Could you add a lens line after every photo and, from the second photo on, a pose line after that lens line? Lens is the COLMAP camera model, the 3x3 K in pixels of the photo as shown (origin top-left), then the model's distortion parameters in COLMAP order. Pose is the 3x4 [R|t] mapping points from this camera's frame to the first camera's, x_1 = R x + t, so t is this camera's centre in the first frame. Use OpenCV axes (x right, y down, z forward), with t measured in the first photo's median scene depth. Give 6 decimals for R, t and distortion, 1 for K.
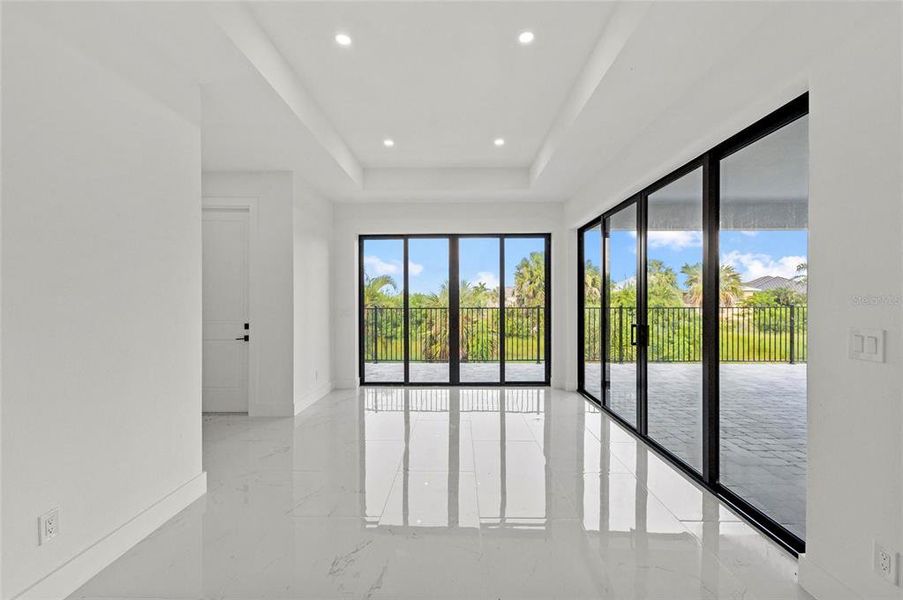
lens RADIAL K [[358.0, 0, 453.2], [0, 358.0, 303.2], [0, 0, 1]] dist [0.014328, -0.000421]
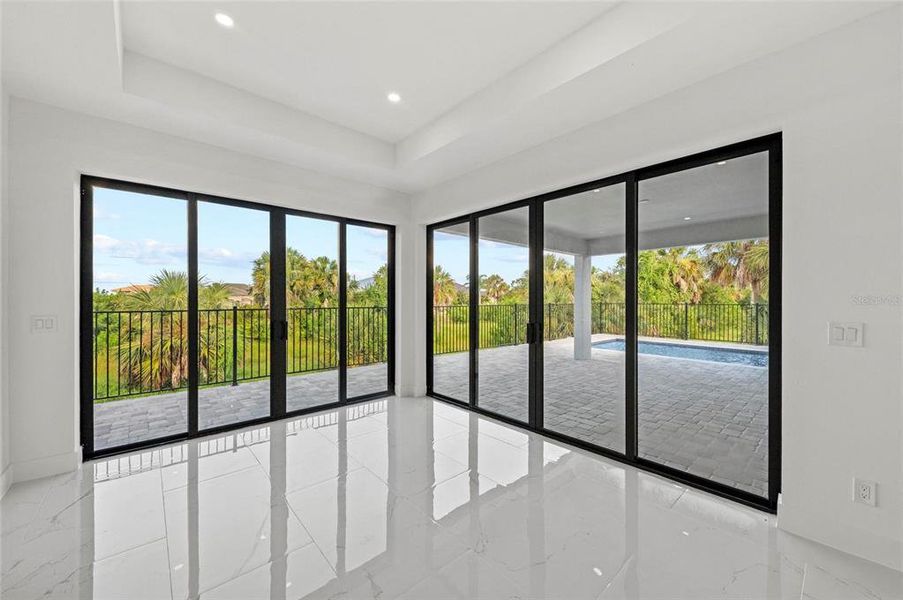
lens RADIAL K [[343.4, 0, 447.3], [0, 343.4, 301.6], [0, 0, 1]] dist [0.014474, 0.000048]
pose [[0.740114, -0.001466, 0.672480, -0.213001], [0.002741, 0.999996, -0.000837, -0.002589], [-0.672476, 0.002463, 0.740115, 0.264802]]
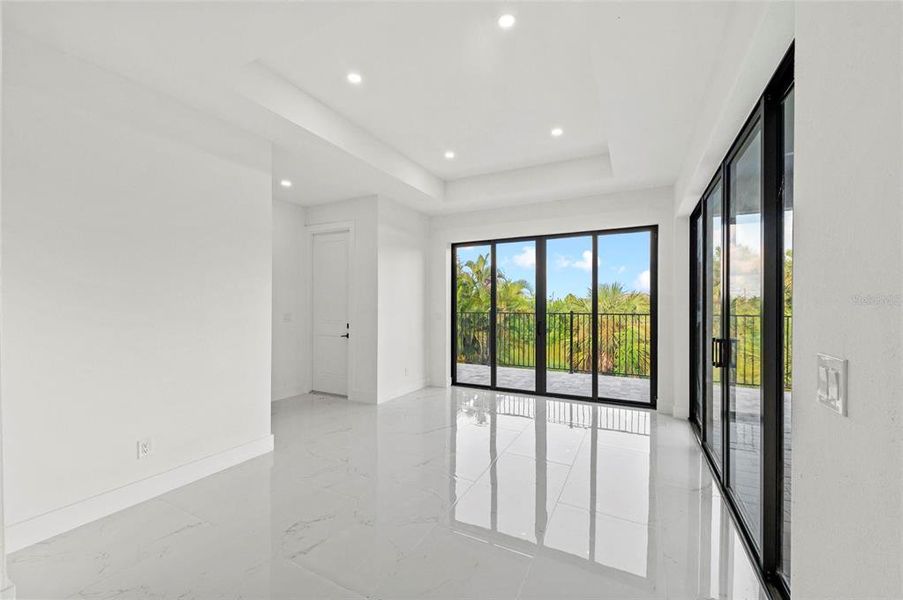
lens RADIAL K [[358.0, 0, 453.2], [0, 358.0, 303.2], [0, 0, 1]] dist [0.014328, -0.000421]
pose [[0.900631, 0.000954, -0.434584, 0.207446], [-0.007159, 0.999894, -0.012641, 0.000689], [0.434526, 0.014496, 0.900543, 0.043865]]
